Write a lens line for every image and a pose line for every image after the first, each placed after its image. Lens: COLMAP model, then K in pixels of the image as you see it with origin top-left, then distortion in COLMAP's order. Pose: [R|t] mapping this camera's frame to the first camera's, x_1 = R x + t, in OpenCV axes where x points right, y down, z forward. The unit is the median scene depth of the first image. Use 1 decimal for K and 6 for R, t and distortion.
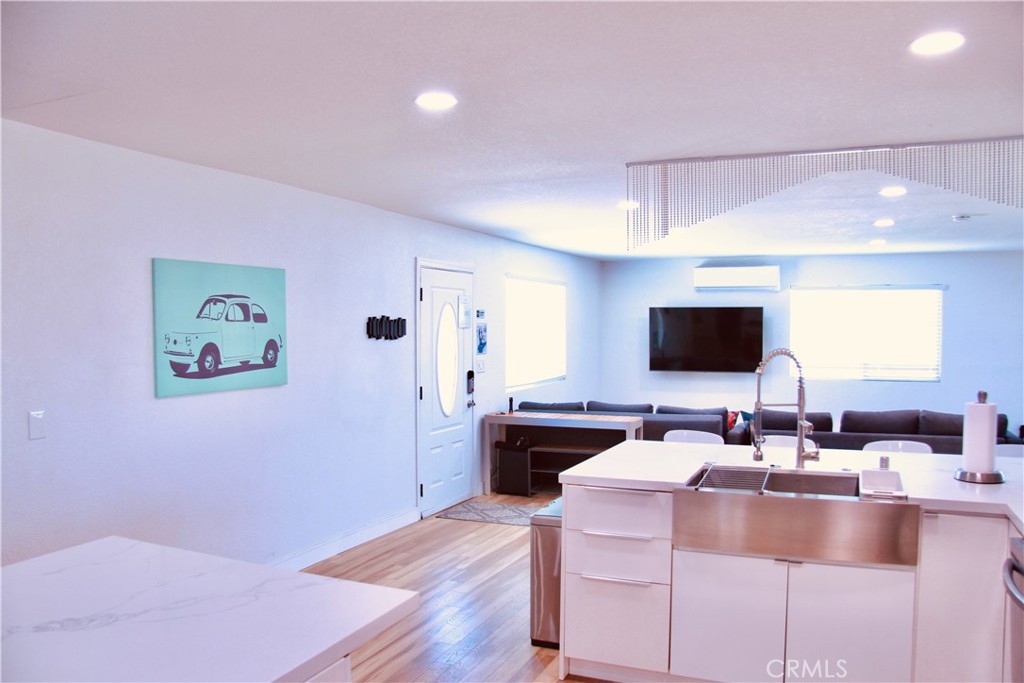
lens RADIAL K [[773.6, 0, 512.0], [0, 773.6, 341.5], [0, 0, 1]] dist [-0.168334, 0.106061]
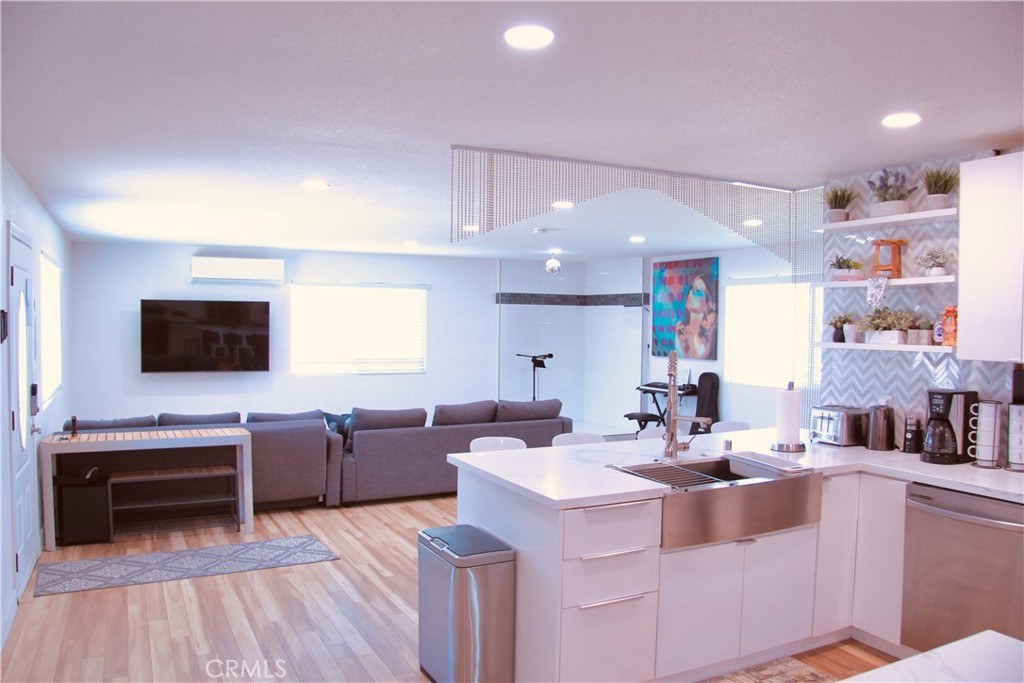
lens RADIAL K [[773.6, 0, 512.0], [0, 773.6, 341.5], [0, 0, 1]] dist [-0.168334, 0.106061]
pose [[0.644174, -0.011845, 0.764787, -0.303816], [0.004213, 0.999920, 0.011939, -0.008386], [-0.764867, -0.004469, 0.644172, 0.228804]]
